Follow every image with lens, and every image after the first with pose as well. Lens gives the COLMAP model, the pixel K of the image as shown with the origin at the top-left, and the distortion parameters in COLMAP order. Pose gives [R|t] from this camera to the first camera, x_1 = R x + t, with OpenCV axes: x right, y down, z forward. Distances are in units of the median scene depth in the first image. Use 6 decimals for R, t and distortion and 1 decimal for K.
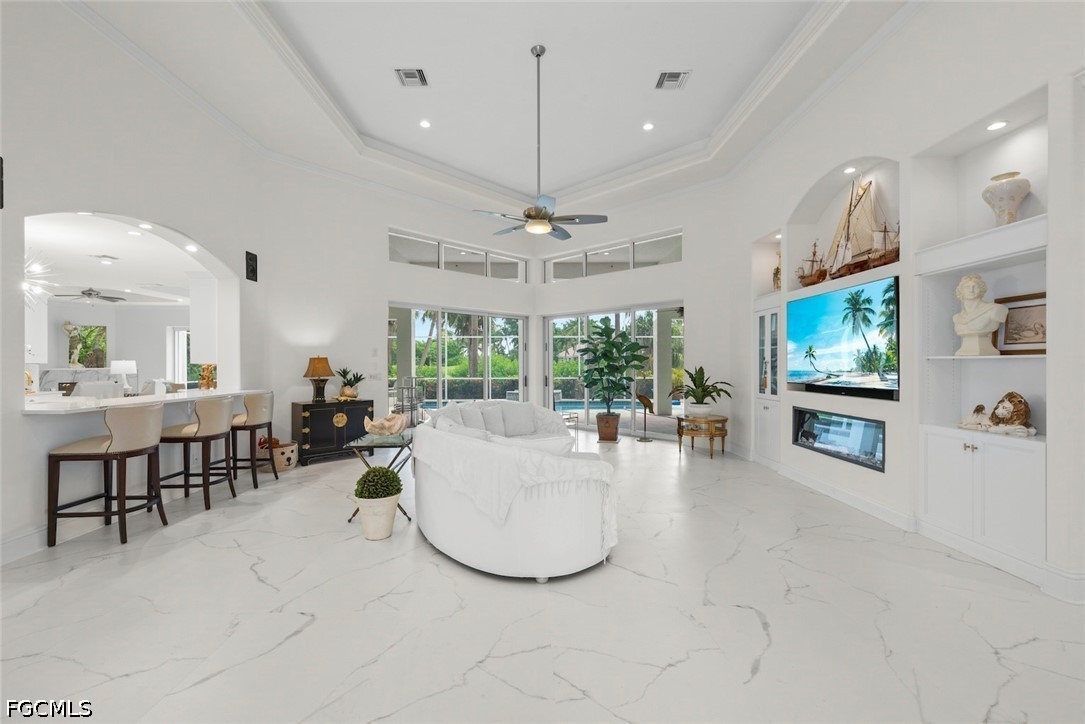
lens RADIAL K [[469.6, 0, 543.0], [0, 469.6, 366.3], [0, 0, 1]] dist [0.001726, -0.000236]
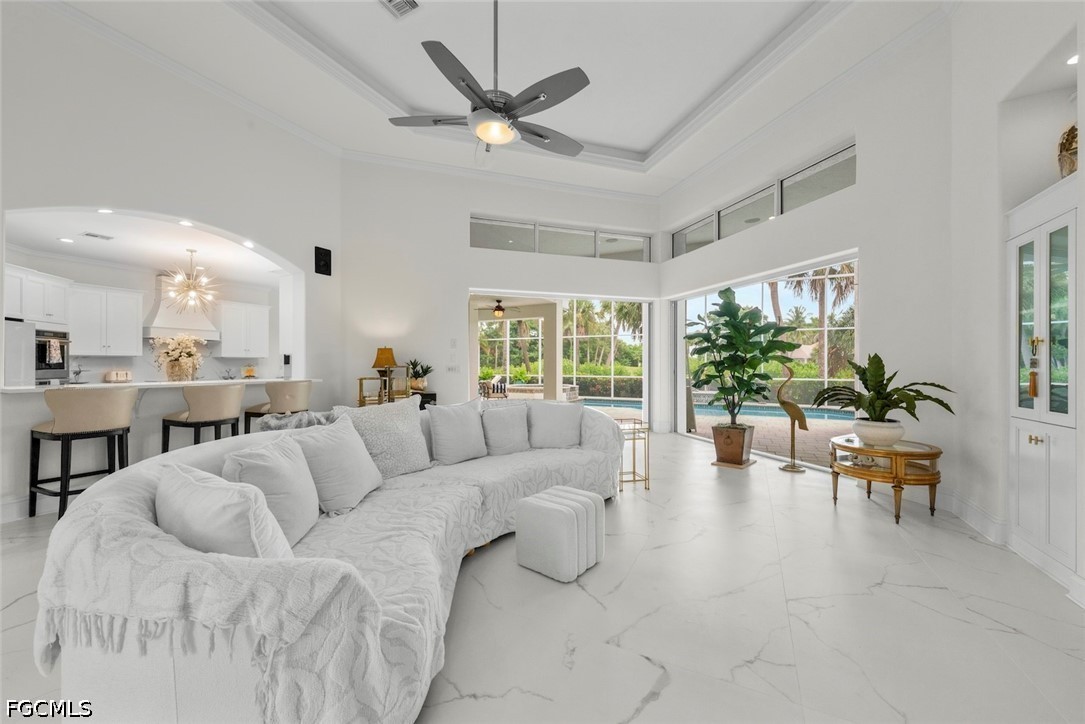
lens RADIAL K [[419.9, 0, 536.8], [0, 419.9, 363.7], [0, 0, 1]] dist [0.006842, 0.000508]
pose [[0.877877, 0.001842, -0.478882, 0.211246], [-0.006339, 0.999950, -0.007775, 0.017241], [0.478844, 0.009861, 0.877845, 0.344950]]
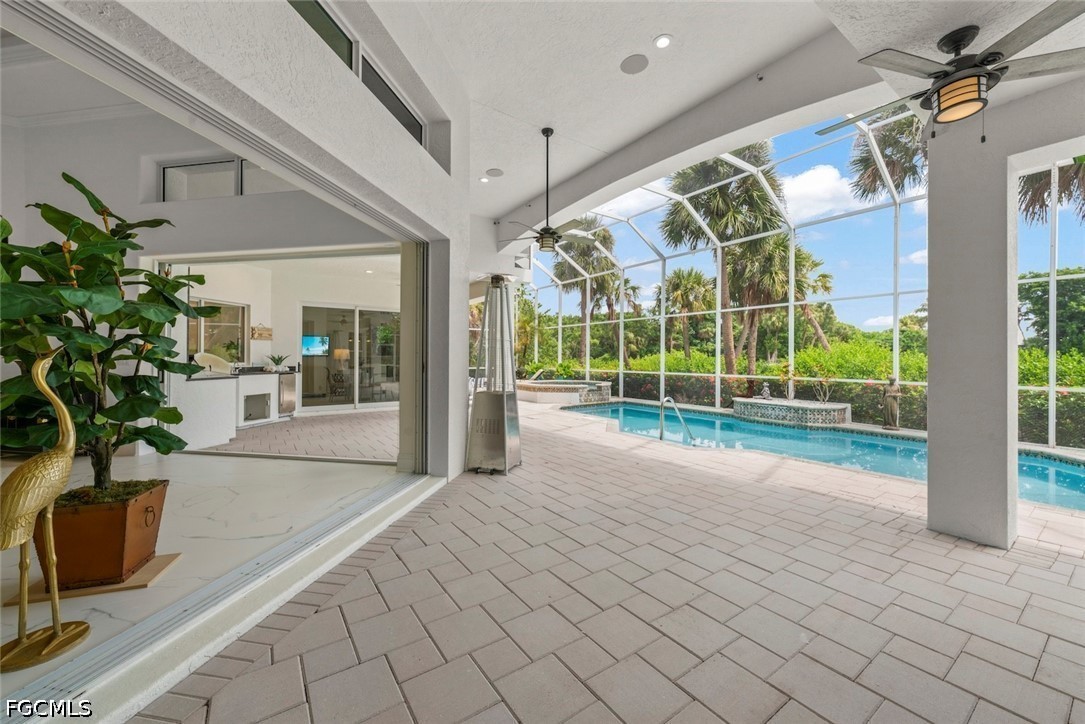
lens RADIAL K [[419.9, 0, 547.2], [0, 419.9, 359.8], [0, 0, 1]] dist [0.006842, 0.000508]
pose [[0.554944, 0.008061, -0.831848, 0.665477], [-0.010183, 0.999944, 0.002897, 0.013331], [0.831825, 0.006863, 0.554995, 1.309202]]
